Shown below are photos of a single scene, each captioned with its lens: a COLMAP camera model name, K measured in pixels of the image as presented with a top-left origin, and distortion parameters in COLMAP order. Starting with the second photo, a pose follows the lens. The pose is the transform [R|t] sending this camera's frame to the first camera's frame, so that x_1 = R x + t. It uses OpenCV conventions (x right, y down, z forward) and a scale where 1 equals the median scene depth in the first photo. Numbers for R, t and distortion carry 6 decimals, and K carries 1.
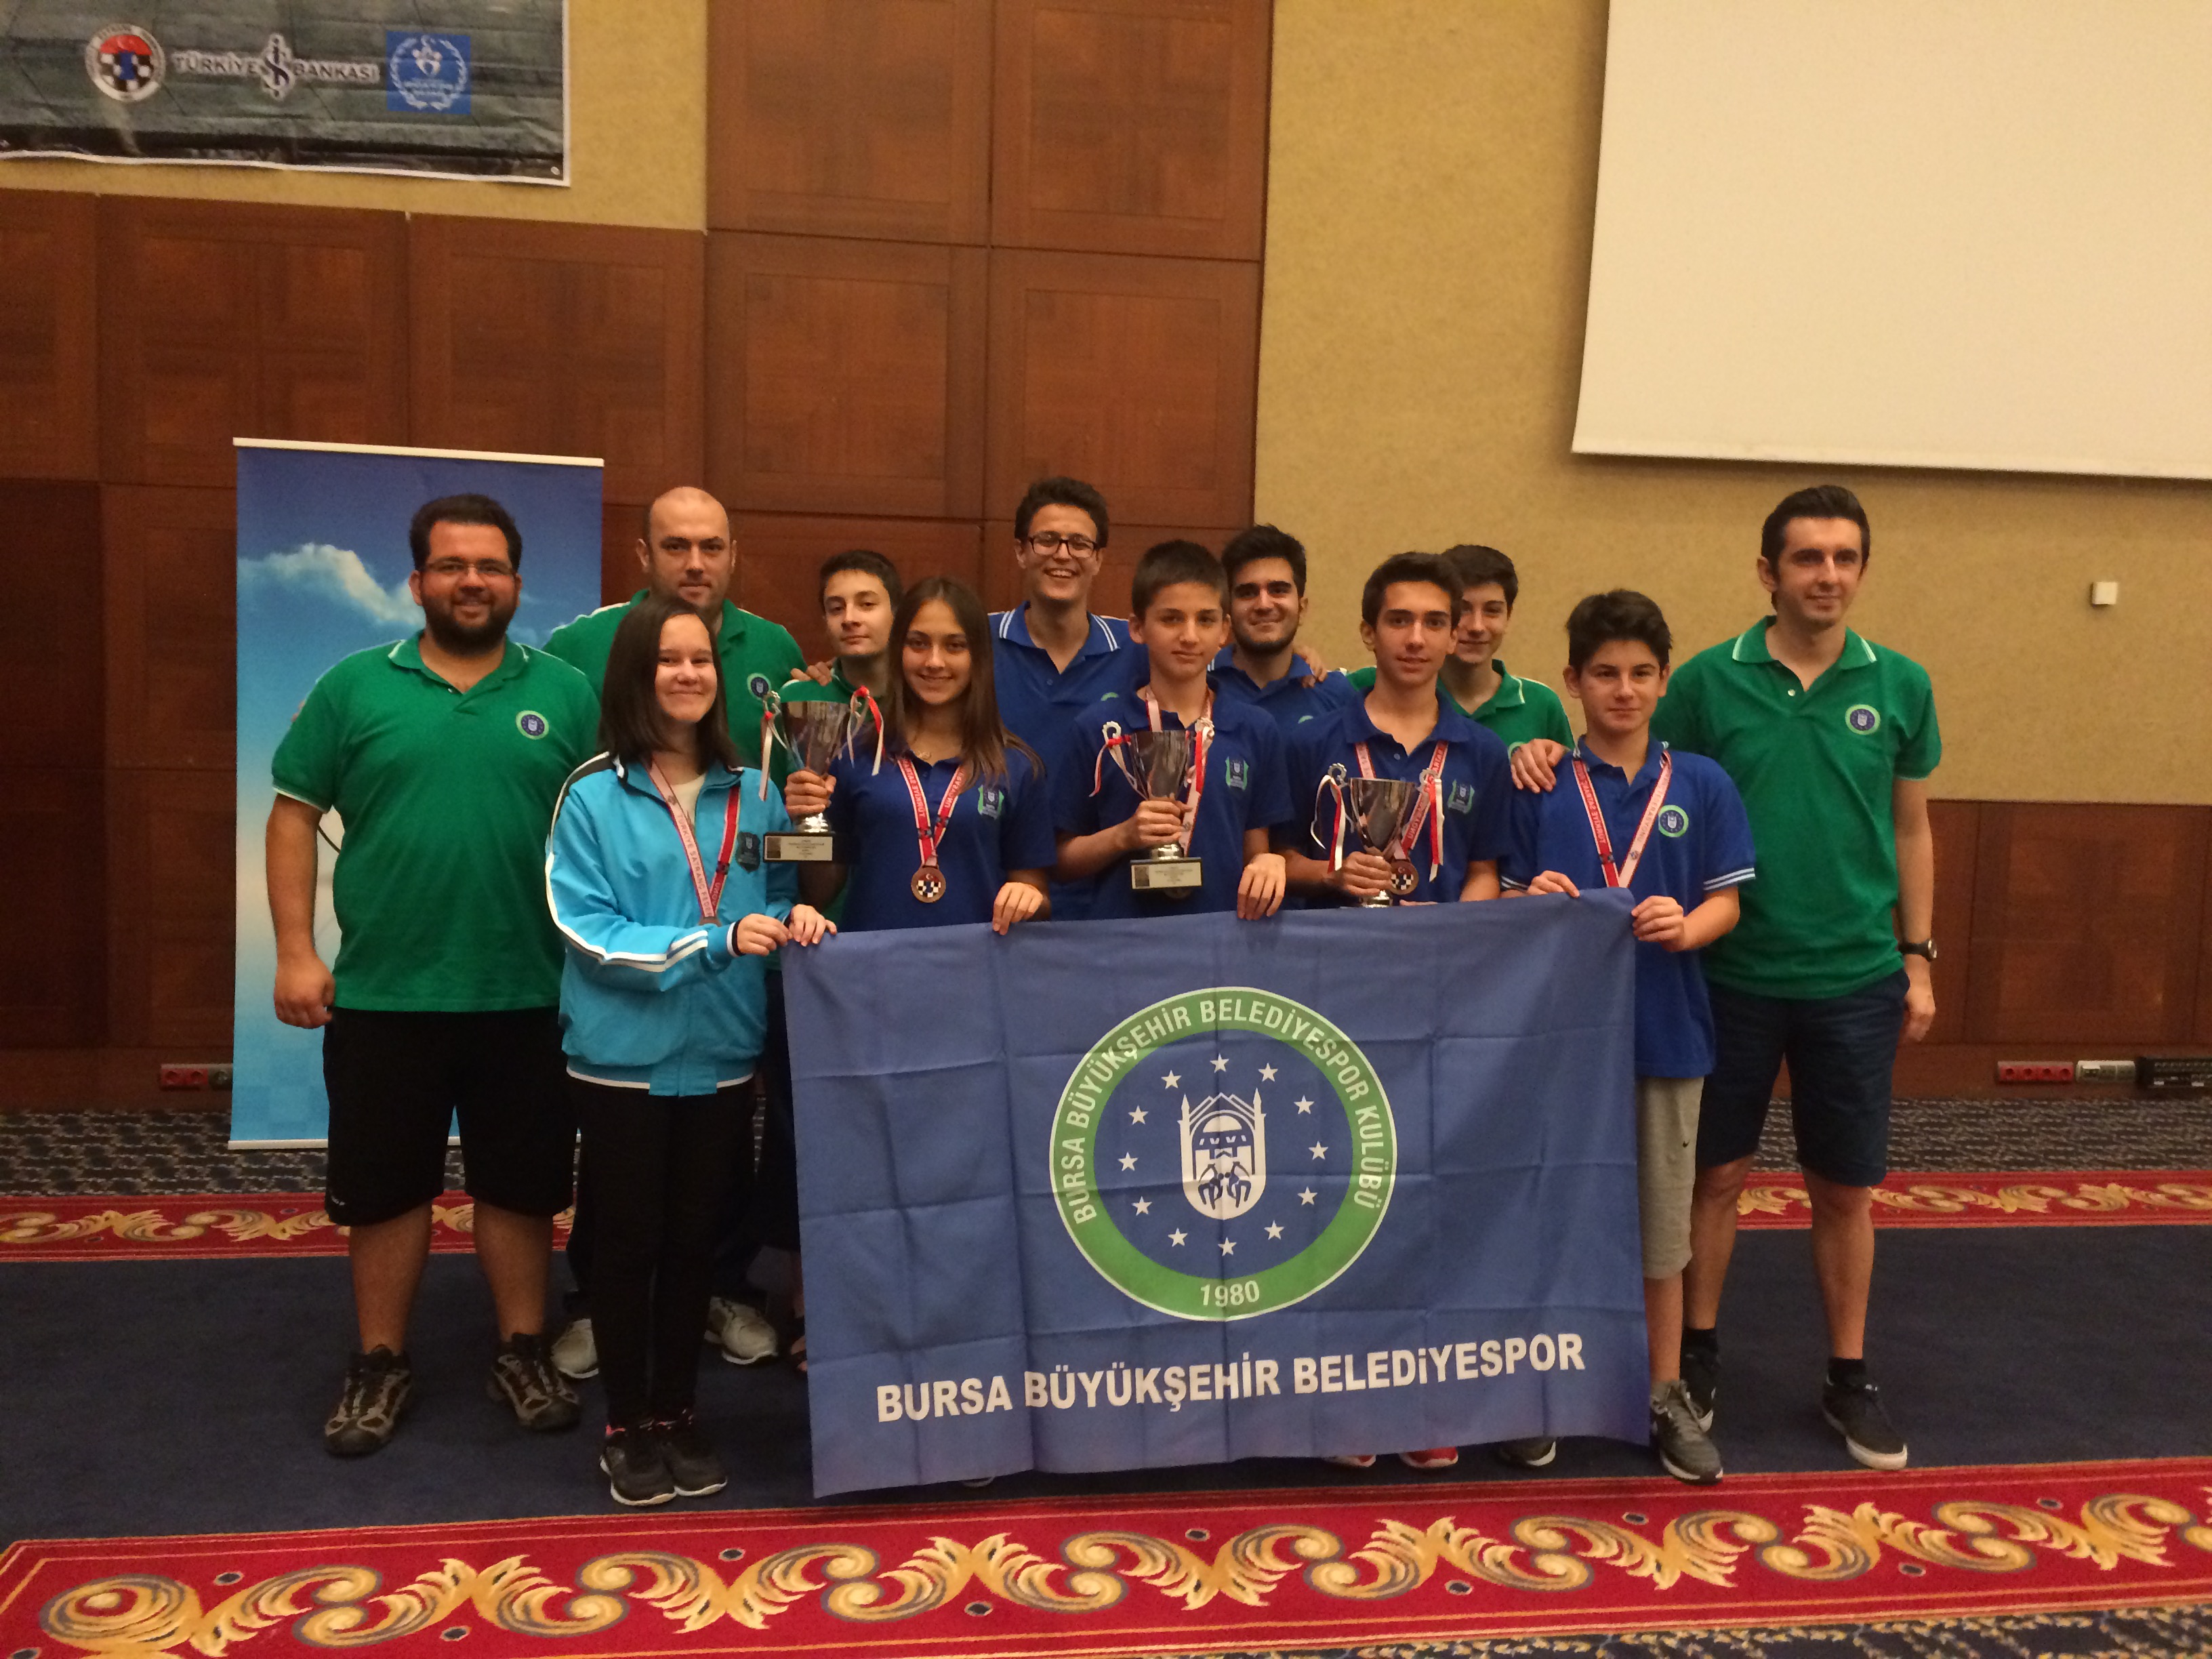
lens RADIAL K [[2125.5, 0, 1106.0], [0, 2125.5, 829.5], [0, 0, 1]] dist [0.091698, -0.166337]
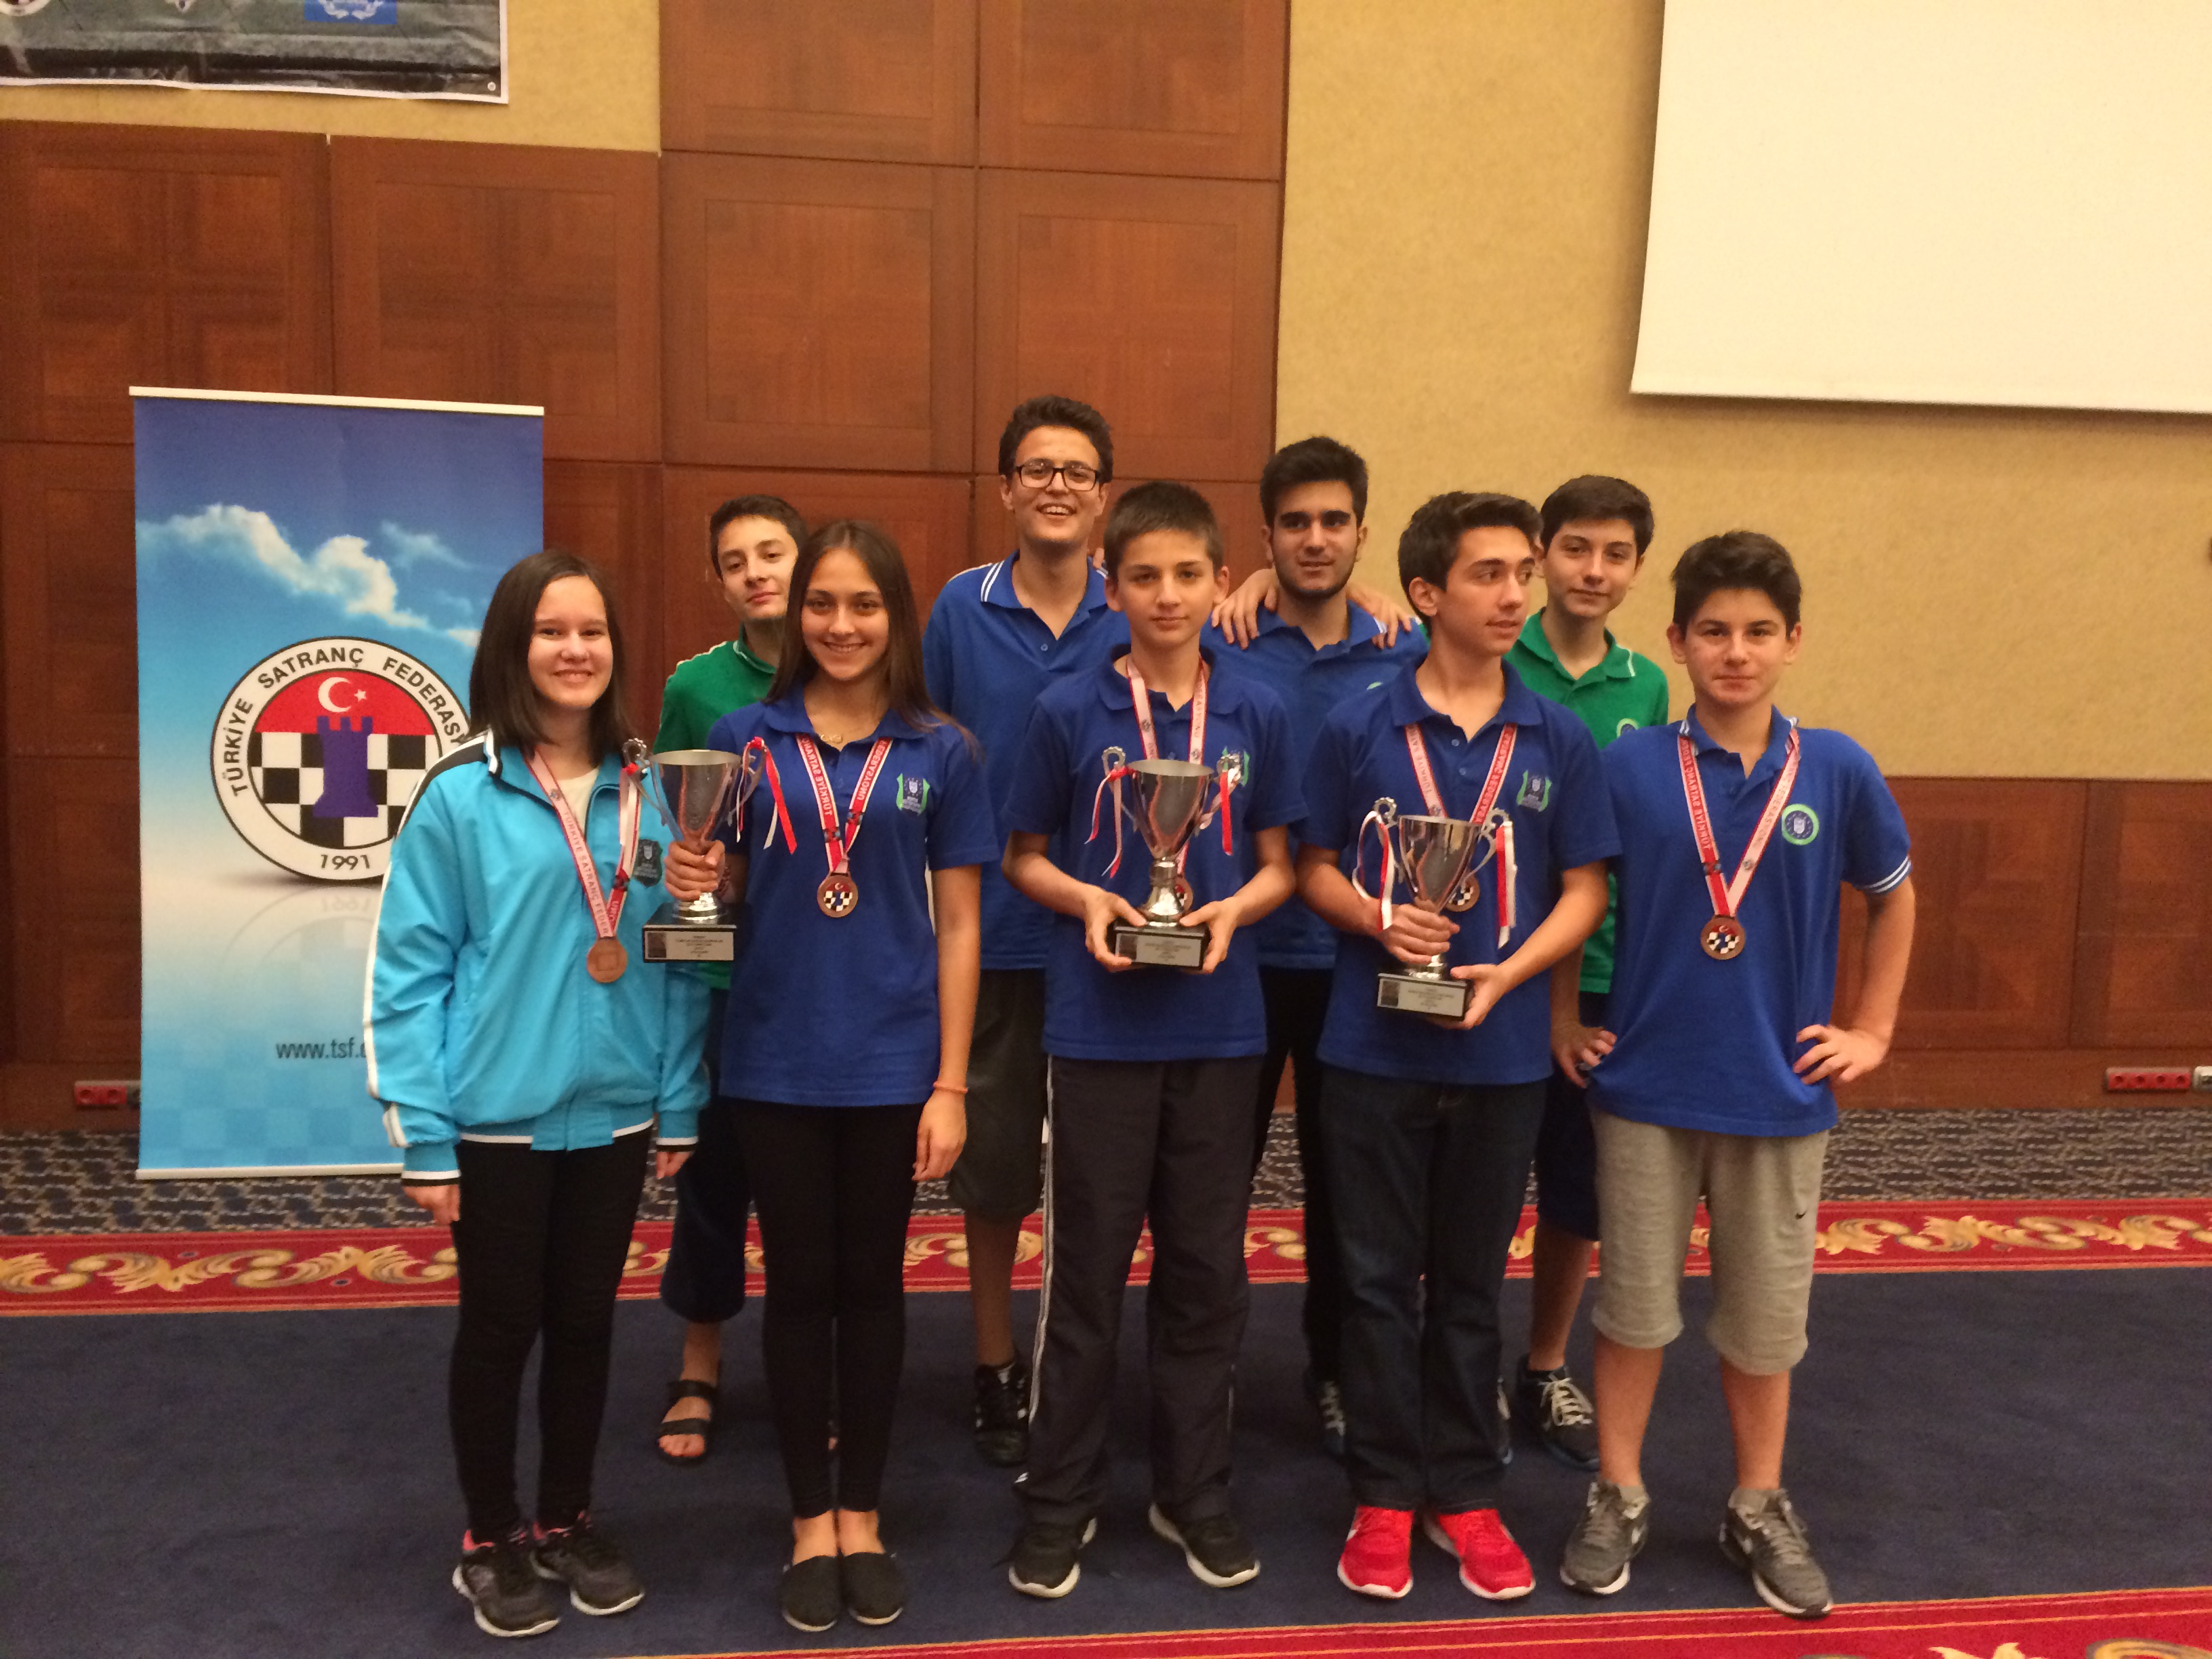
lens RADIAL K [[2125.5, 0, 1106.0], [0, 2125.5, 829.5], [0, 0, 1]] dist [0.091698, -0.166337]
pose [[0.999798, -0.005489, -0.019346, 0.015641], [0.005735, 0.999903, 0.012658, -0.006603], [0.019274, -0.012766, 0.999733, 0.104807]]
